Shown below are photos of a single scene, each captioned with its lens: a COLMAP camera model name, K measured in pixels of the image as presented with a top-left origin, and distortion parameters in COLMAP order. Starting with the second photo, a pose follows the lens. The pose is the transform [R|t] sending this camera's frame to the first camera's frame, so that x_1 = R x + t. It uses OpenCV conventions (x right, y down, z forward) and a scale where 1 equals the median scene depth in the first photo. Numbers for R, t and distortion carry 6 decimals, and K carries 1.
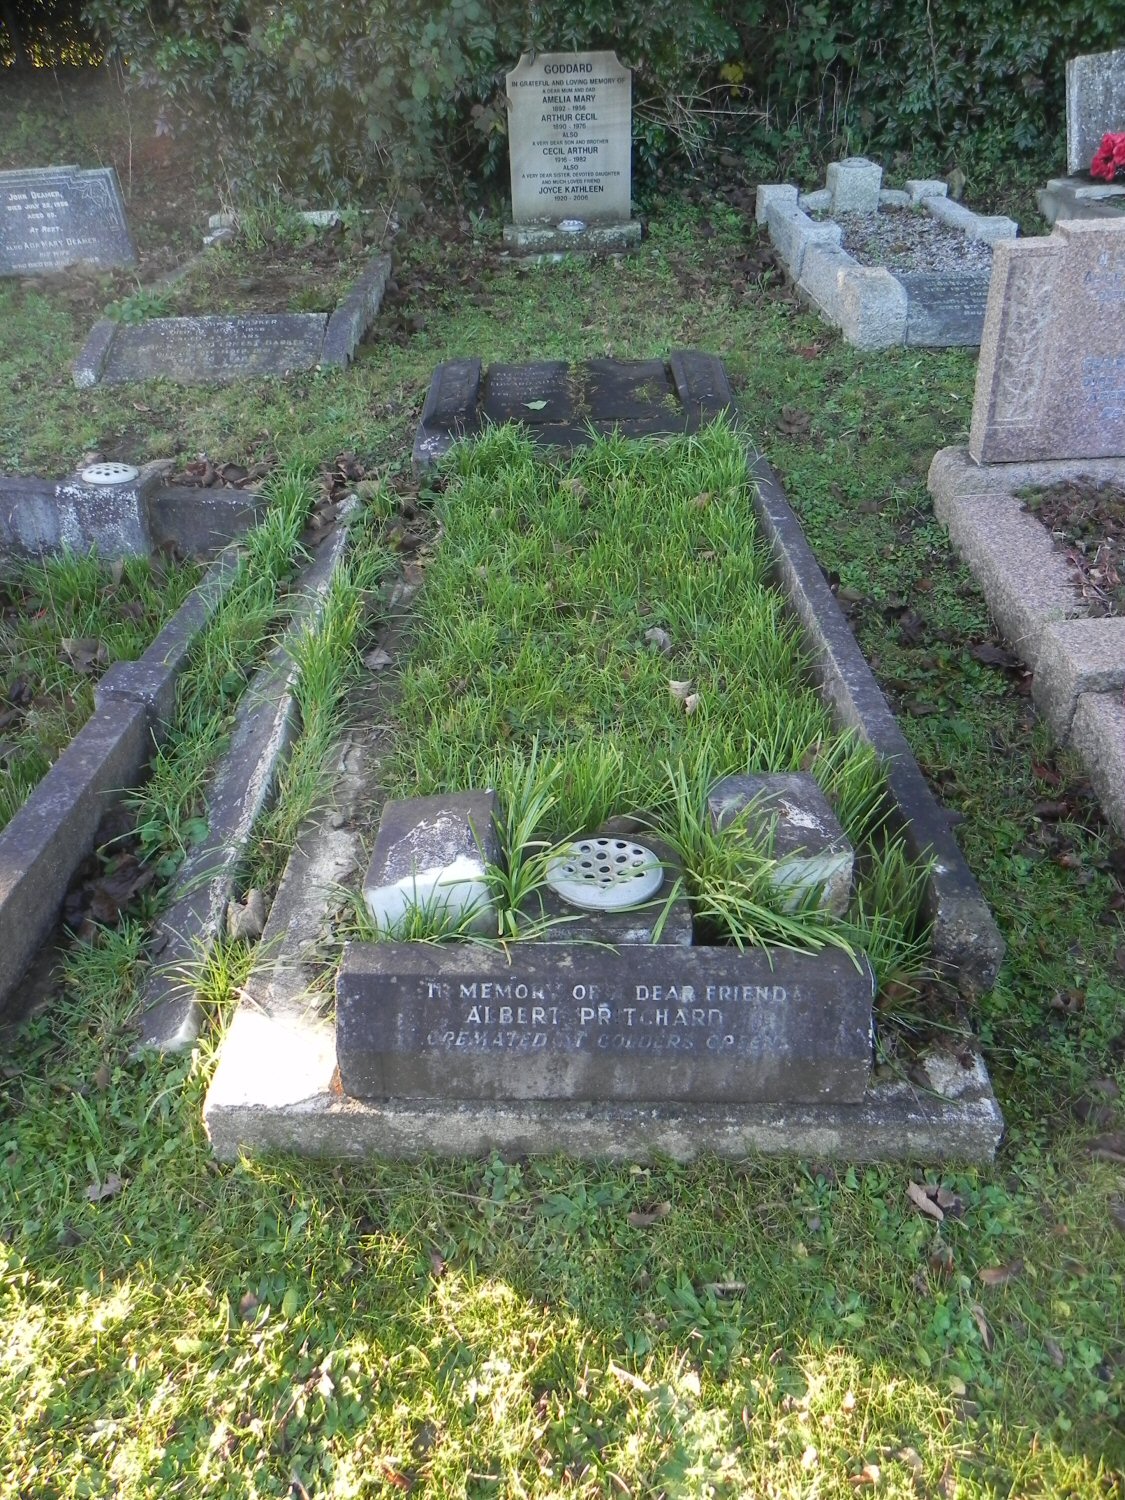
lens RADIAL K [[1116.0, 0, 550.7], [0, 1116.0, 733.6], [0, 0, 1]] dist [-0.020509, 0.013465]
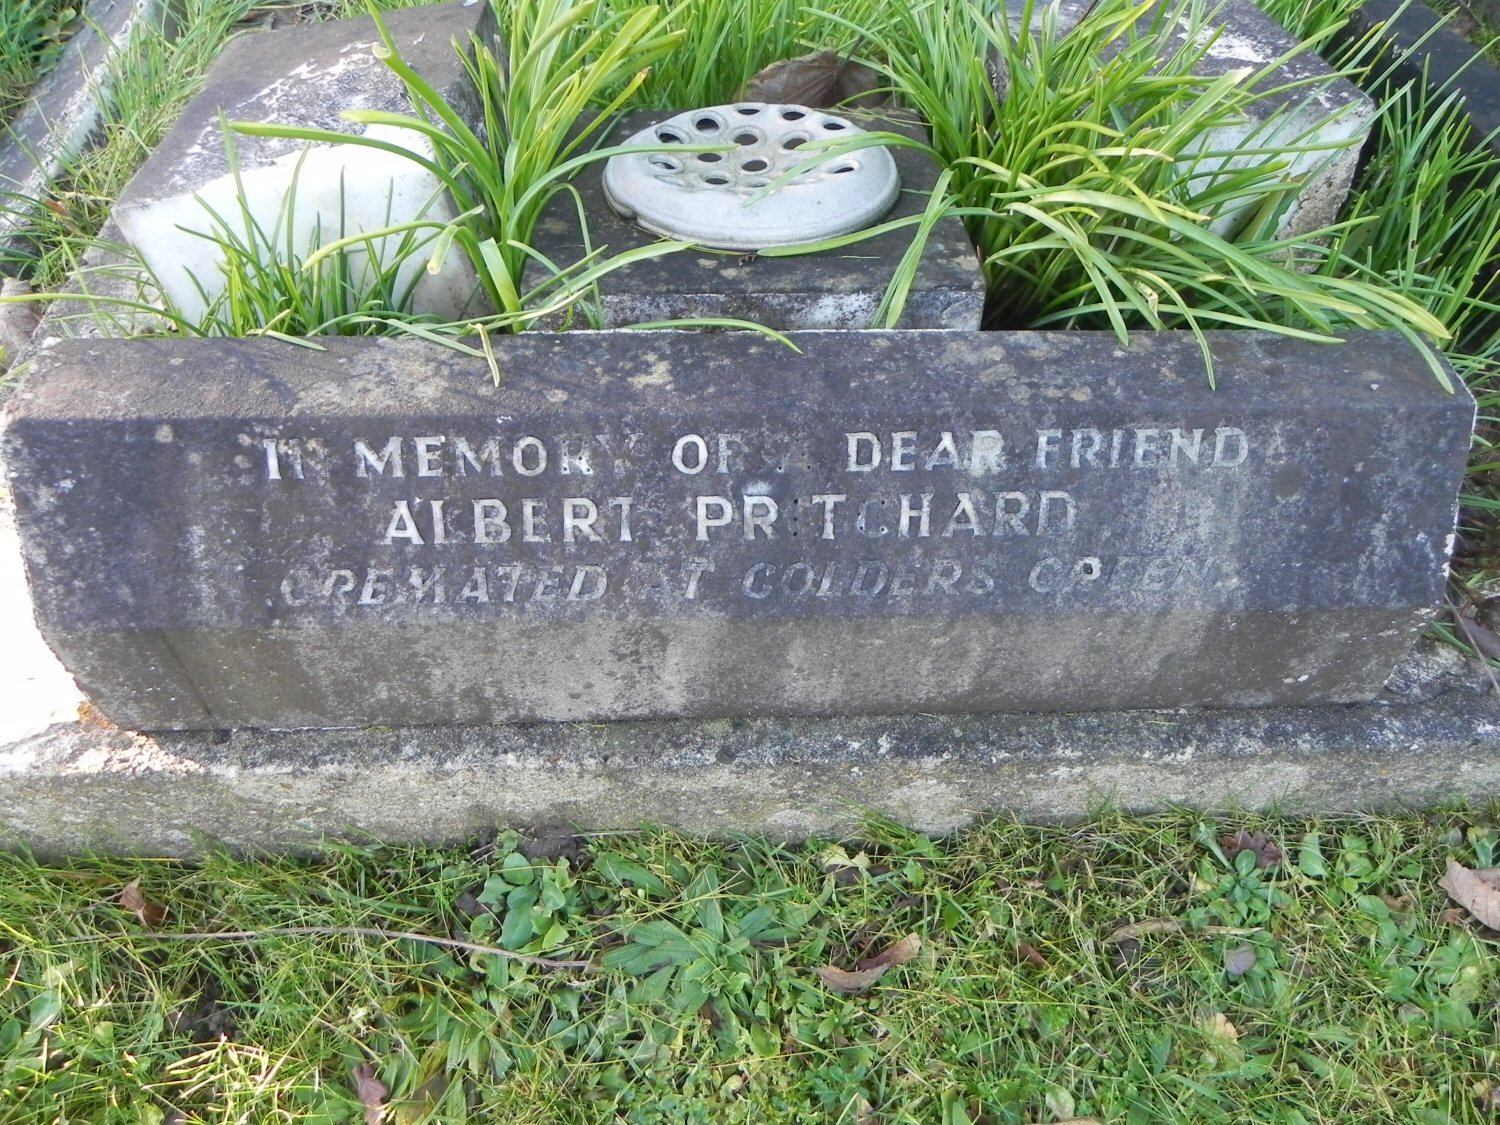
lens RADIAL K [[1116.0, 0, 753.3], [0, 1116.0, 560.5], [0, 0, 1]] dist [-0.020509, 0.013465]
pose [[0.998425, -0.029170, 0.047927, 0.026959], [0.014643, 0.960092, 0.279300, 0.160343], [-0.054162, -0.278158, 0.959007, 0.627298]]
